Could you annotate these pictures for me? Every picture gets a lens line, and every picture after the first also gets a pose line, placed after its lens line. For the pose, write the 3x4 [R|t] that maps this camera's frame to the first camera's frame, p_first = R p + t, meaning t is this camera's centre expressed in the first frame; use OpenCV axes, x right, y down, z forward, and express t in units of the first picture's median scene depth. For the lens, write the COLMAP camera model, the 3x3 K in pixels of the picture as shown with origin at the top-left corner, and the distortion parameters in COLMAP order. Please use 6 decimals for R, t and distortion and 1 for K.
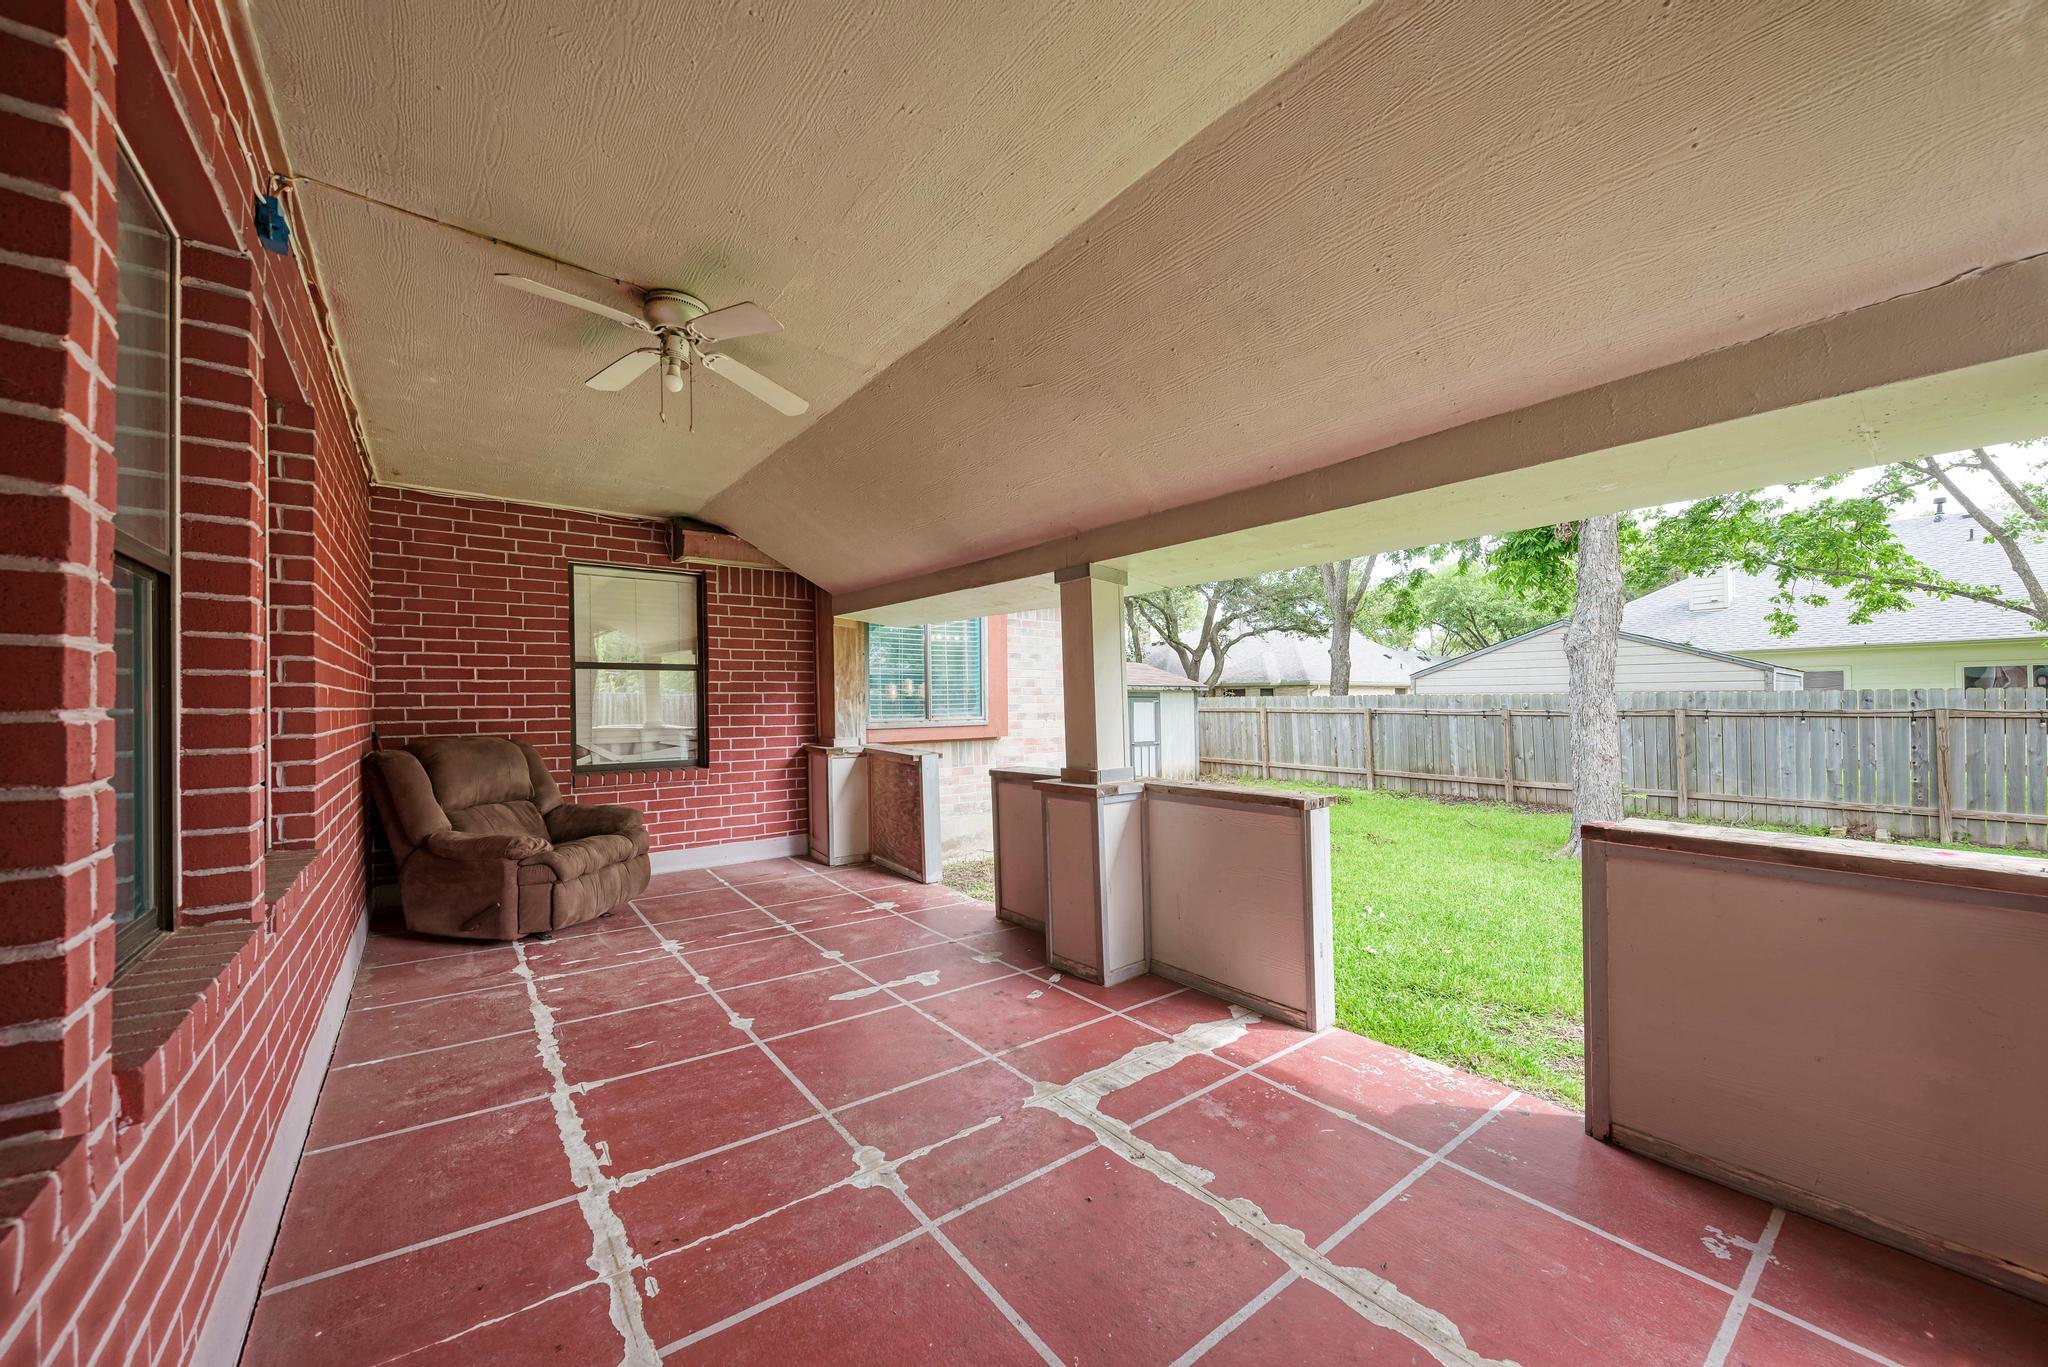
lens RADIAL K [[752.9, 0, 1015.3], [0, 752.9, 694.2], [0, 0, 1]] dist [0.002661, 0.000055]
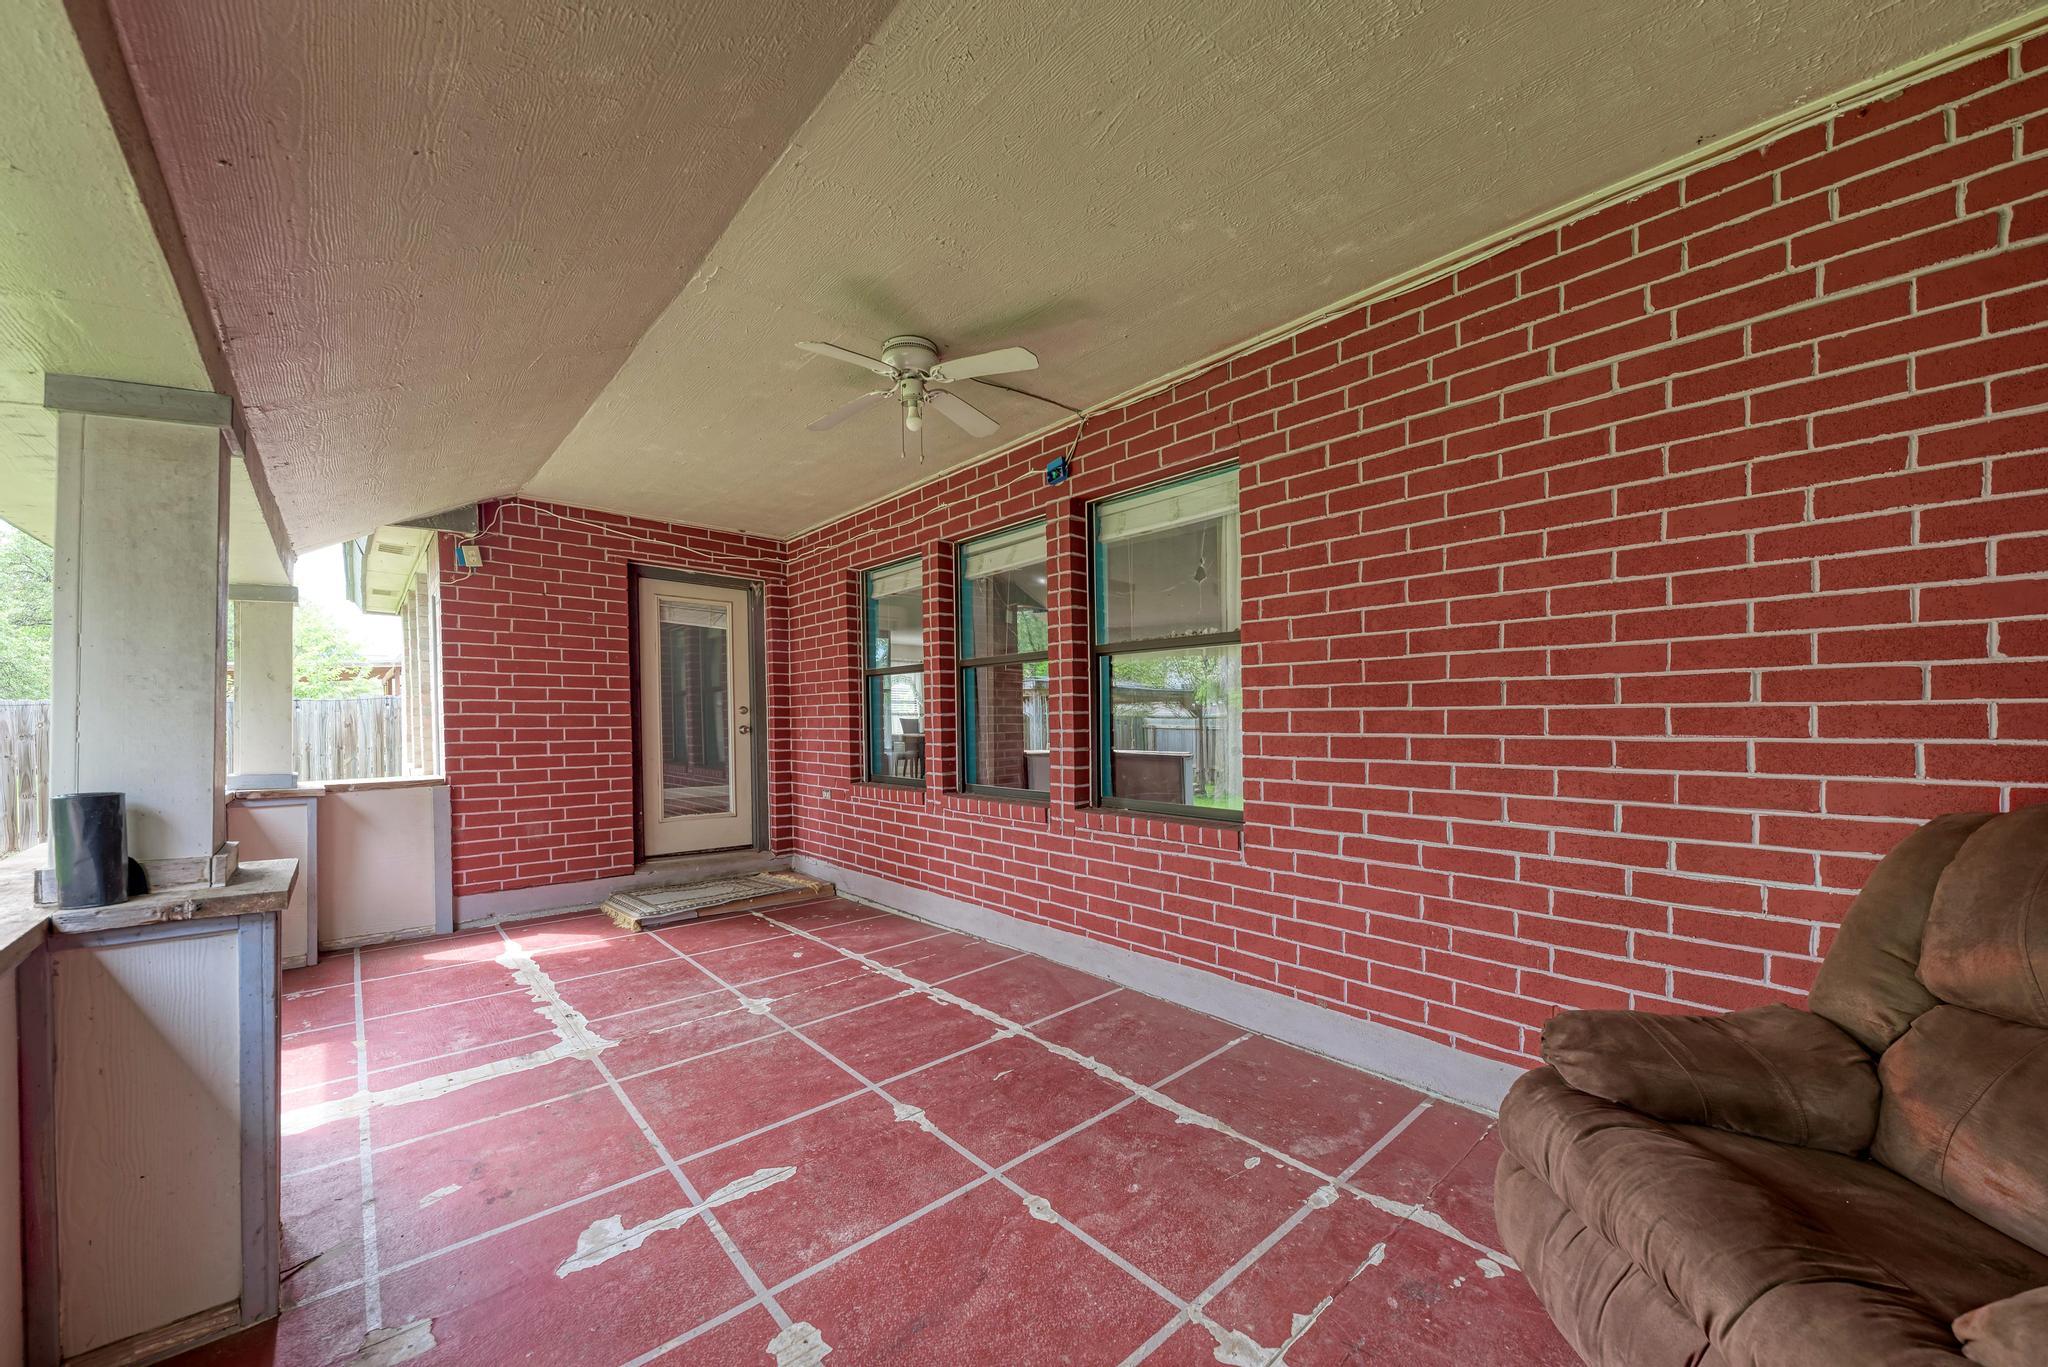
lens RADIAL K [[752.9, 0, 1021.0], [0, 752.9, 701.9], [0, 0, 1]] dist [0.002661, 0.000055]
pose [[-0.996755, 0.007373, -0.080163, -0.491960], [0.010194, 0.999341, -0.034842, 0.050441], [0.079853, -0.035546, -0.996173, 2.105087]]
